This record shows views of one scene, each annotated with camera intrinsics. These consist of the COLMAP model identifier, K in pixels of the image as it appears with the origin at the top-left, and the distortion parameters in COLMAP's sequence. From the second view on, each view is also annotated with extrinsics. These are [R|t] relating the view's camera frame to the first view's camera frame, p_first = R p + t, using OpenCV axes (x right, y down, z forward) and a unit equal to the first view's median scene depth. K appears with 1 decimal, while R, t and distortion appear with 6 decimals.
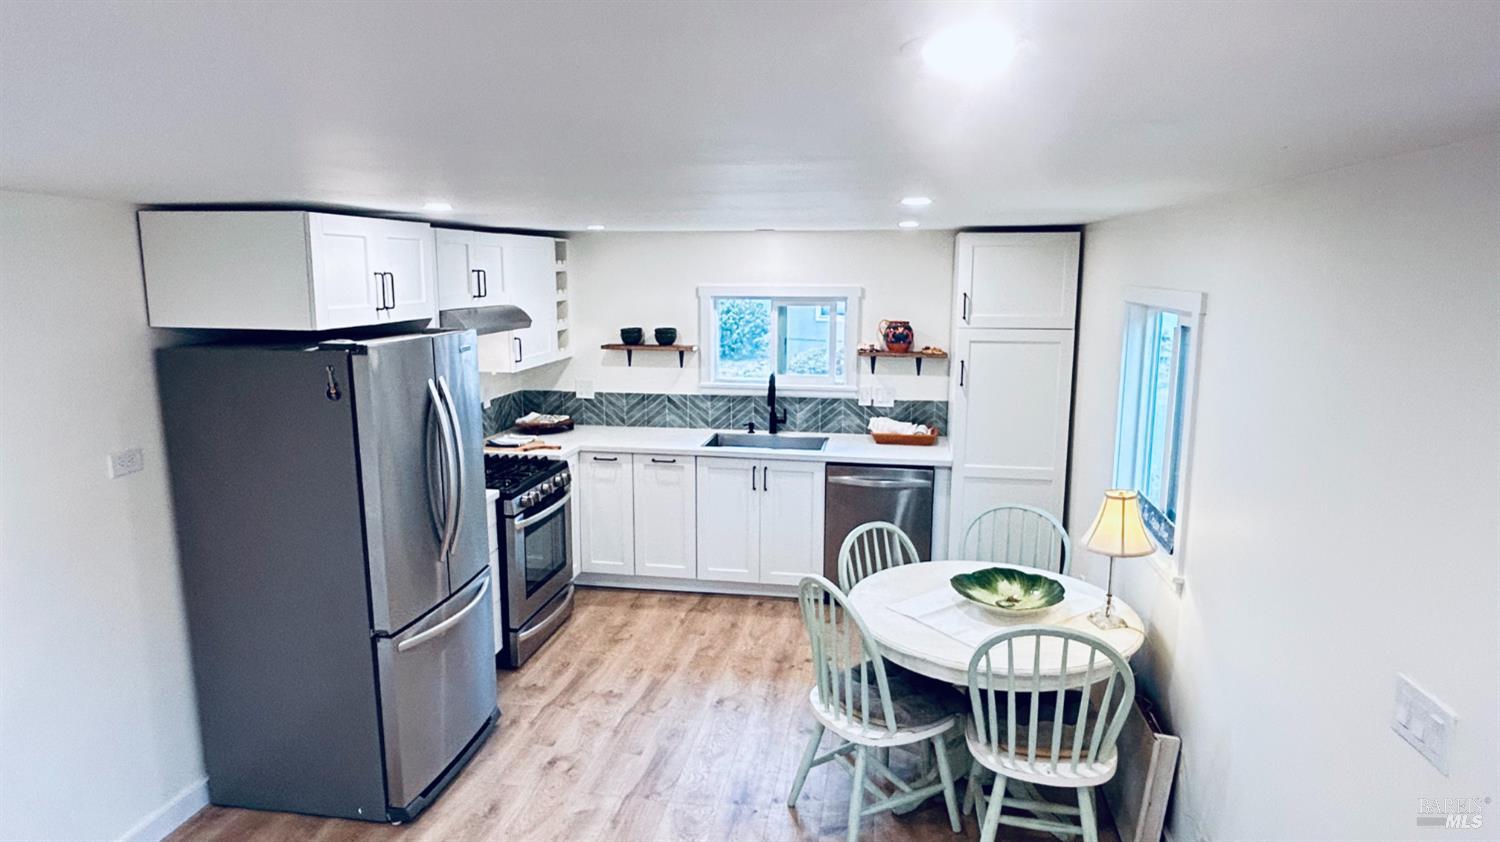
lens RADIAL K [[879.5, 0, 748.9], [0, 879.5, 410.9], [0, 0, 1]] dist [0.004591, 0.001266]
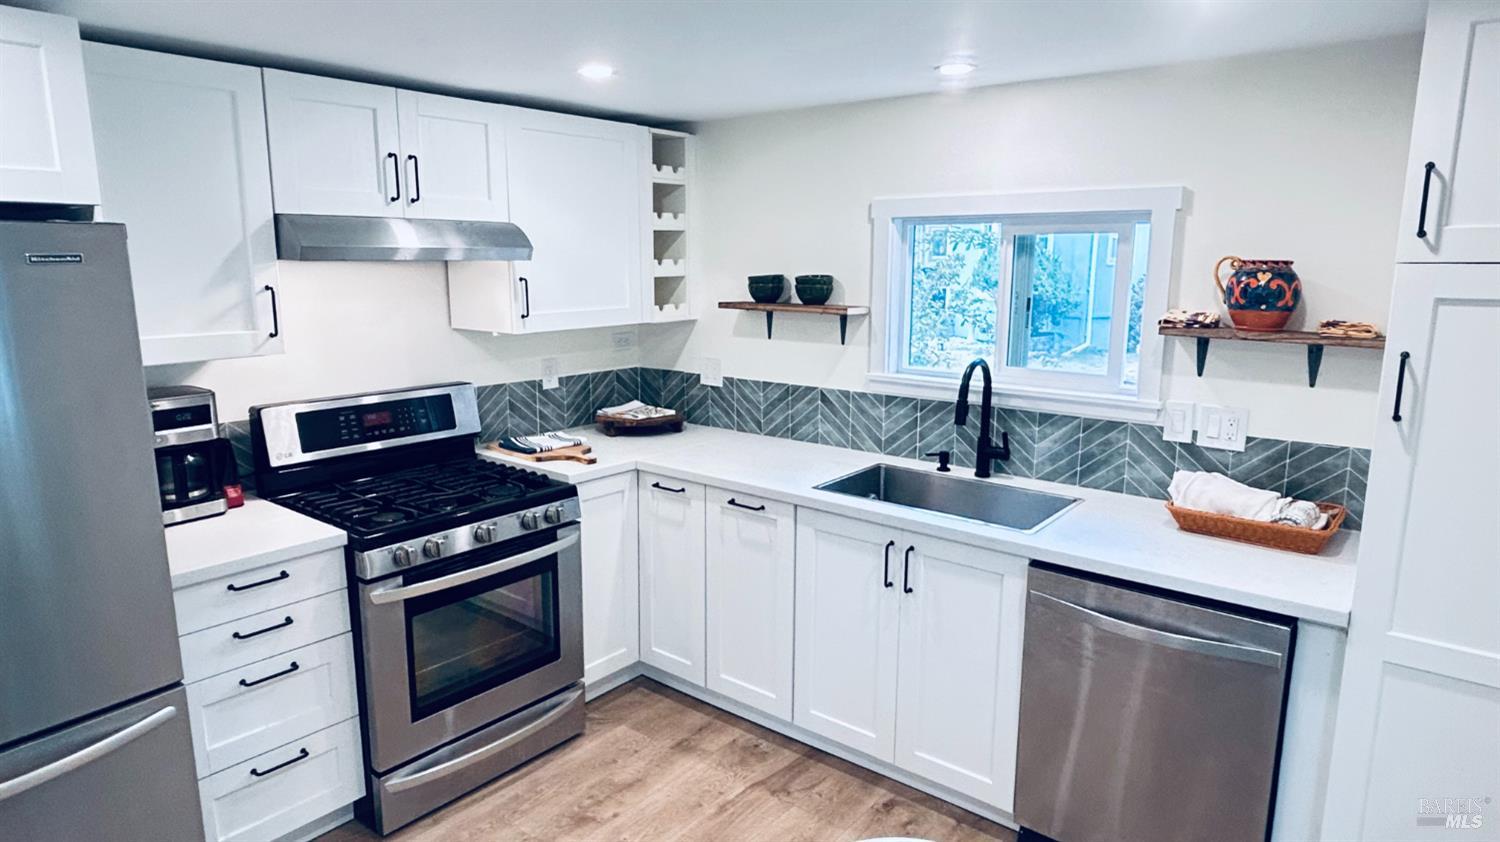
lens RADIAL K [[879.5, 0, 748.9], [0, 879.5, 410.9], [0, 0, 1]] dist [0.004591, 0.001266]
pose [[0.870509, 0.084903, -0.484773, 0.160340], [-0.078424, 0.996351, 0.033673, -0.020689], [0.485863, 0.008705, 0.873992, 0.474714]]
